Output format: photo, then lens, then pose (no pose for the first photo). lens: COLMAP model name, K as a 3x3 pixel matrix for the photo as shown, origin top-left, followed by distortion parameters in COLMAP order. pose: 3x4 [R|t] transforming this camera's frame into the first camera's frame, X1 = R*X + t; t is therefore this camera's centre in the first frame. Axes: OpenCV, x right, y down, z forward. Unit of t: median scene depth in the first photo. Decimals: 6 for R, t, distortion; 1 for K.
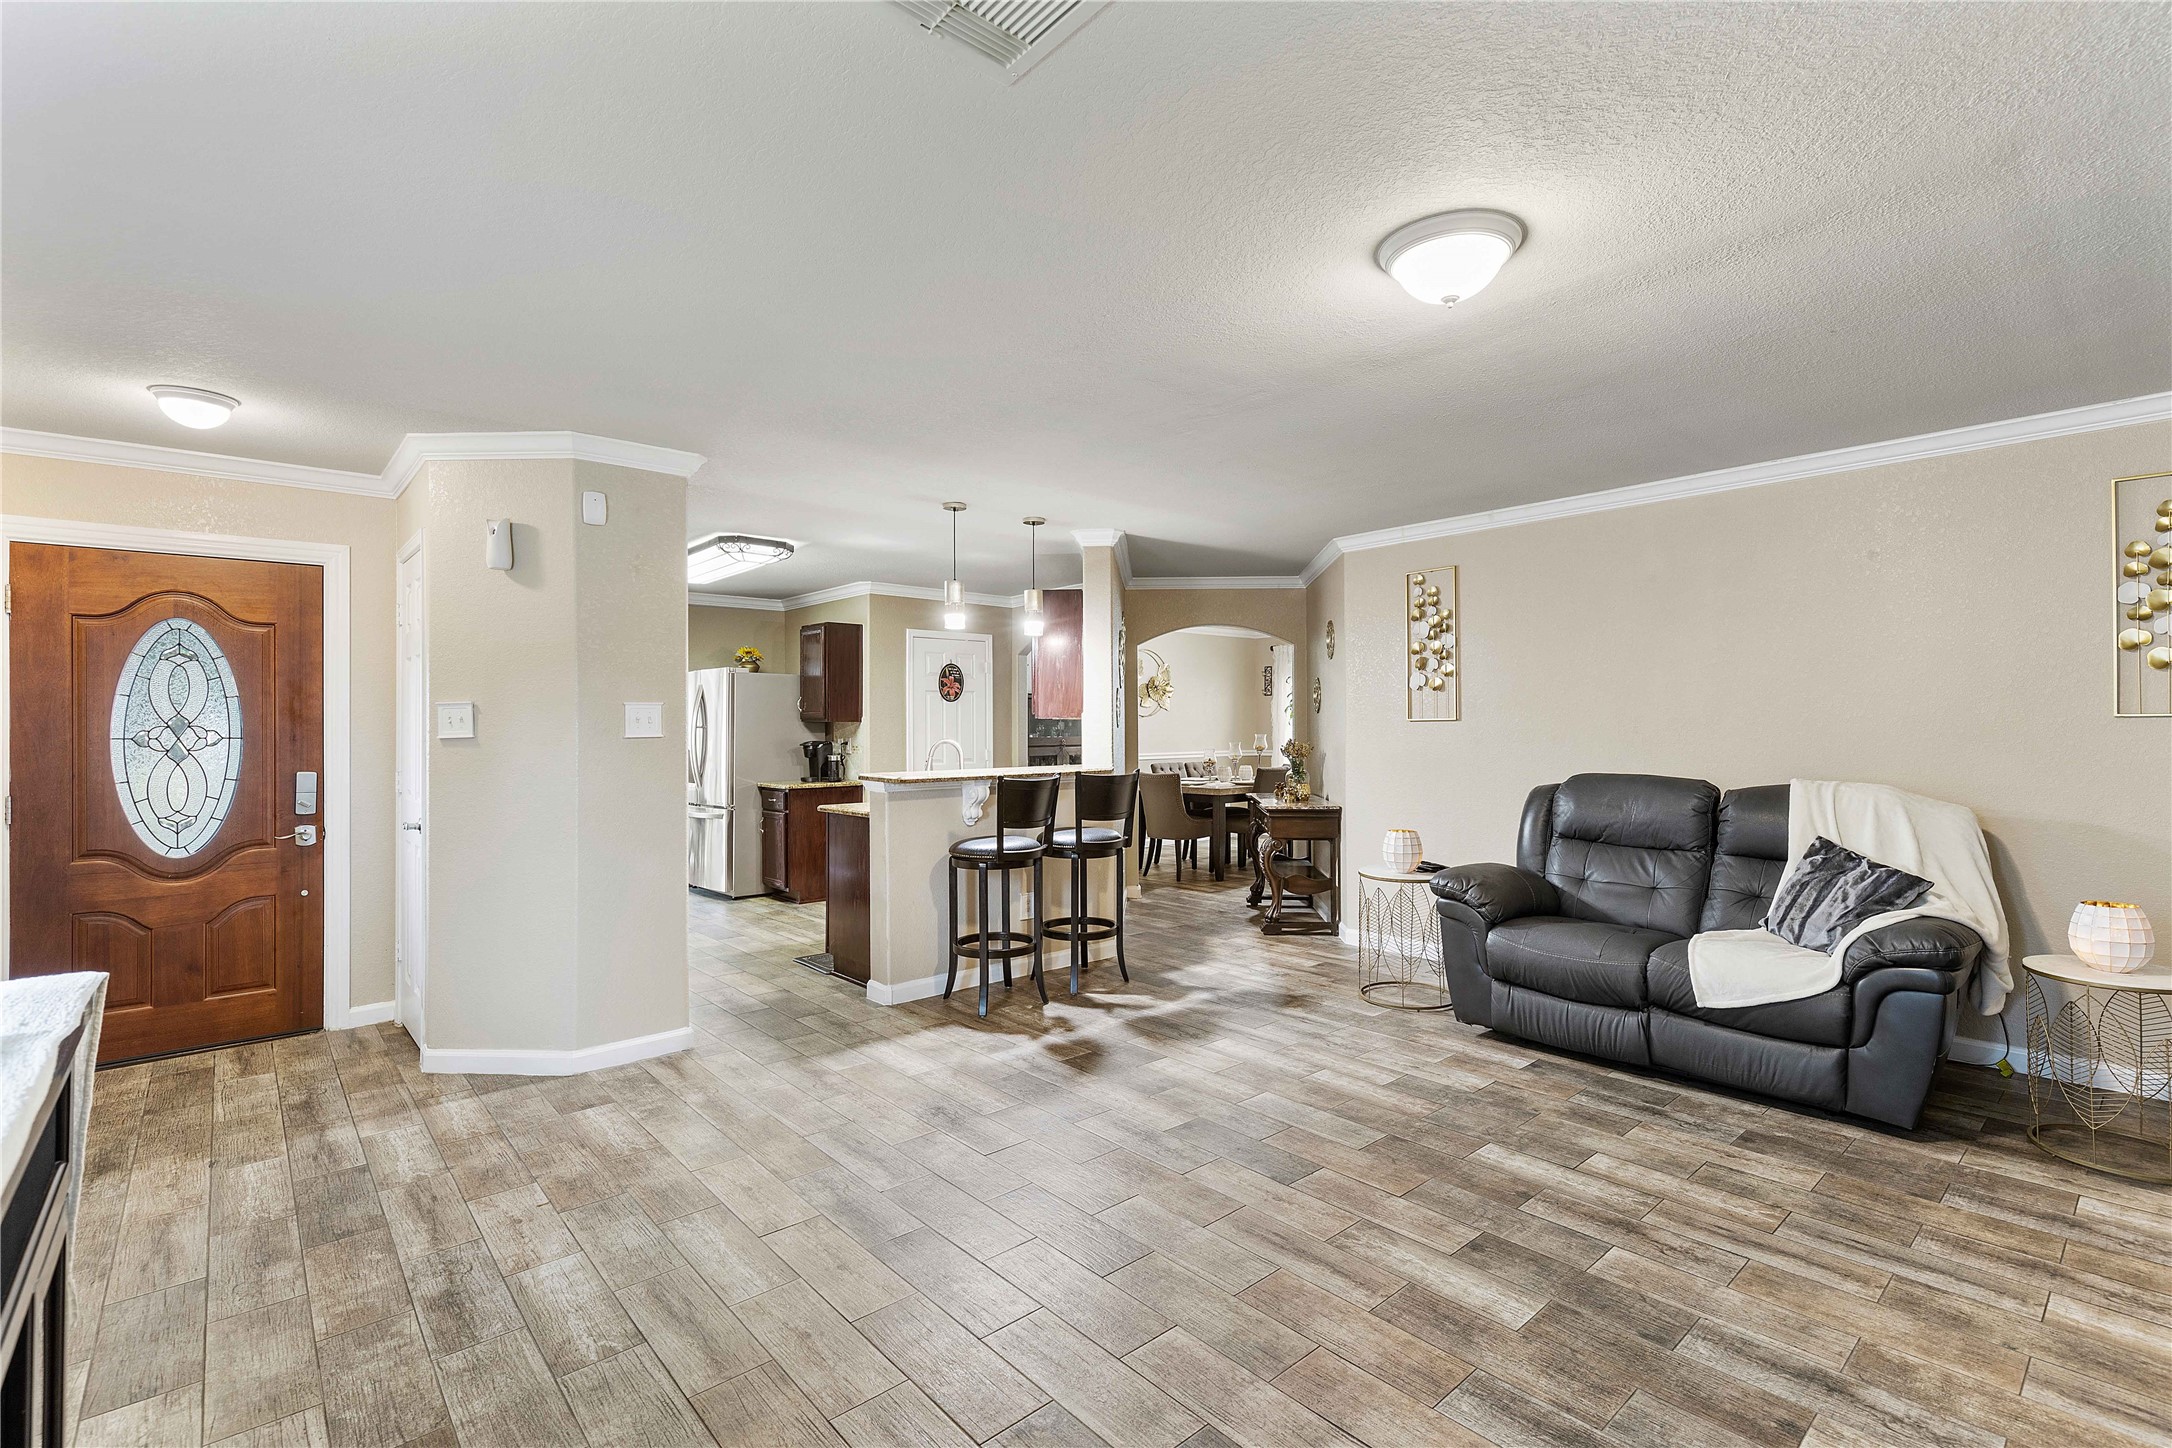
lens RADIAL K [[949.1, 0, 1087.1], [0, 949.1, 723.8], [0, 0, 1]] dist [-0.002161, 0.000345]
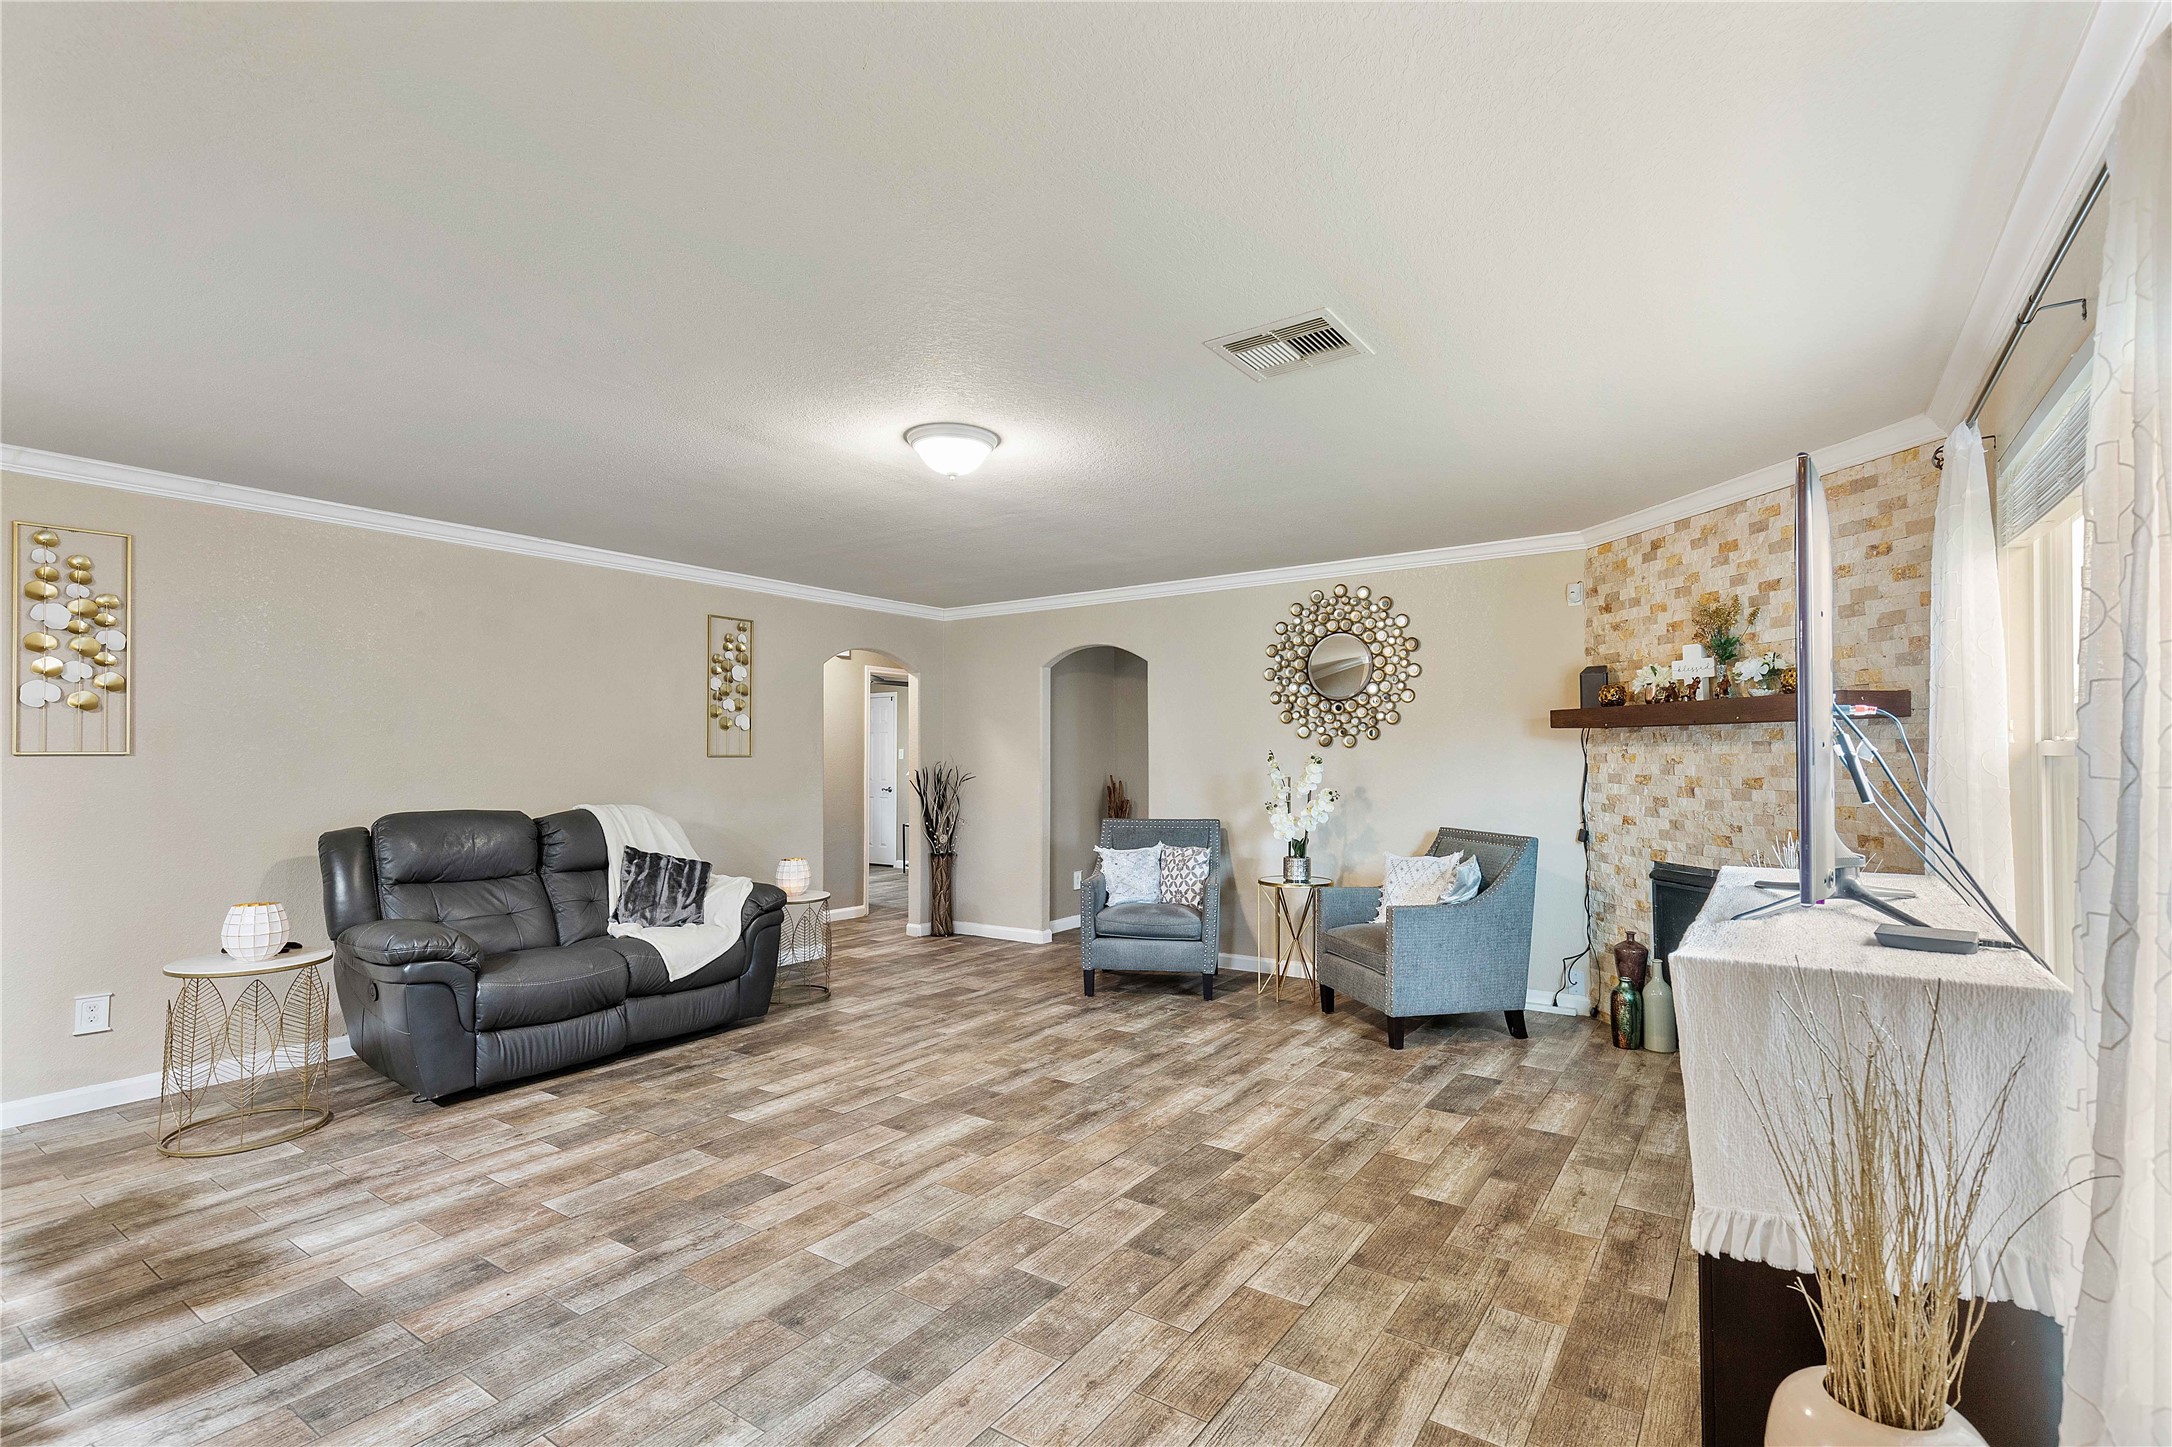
lens RADIAL K [[992.2, 0, 1094.6], [0, 992.2, 737.5], [0, 0, 1]] dist [0.006261, -0.000332]
pose [[-0.225518, 0.025942, 0.973894, -0.759608], [0.002242, 0.999657, -0.026109, 0.006968], [-0.974237, -0.003704, -0.225498, 0.716769]]
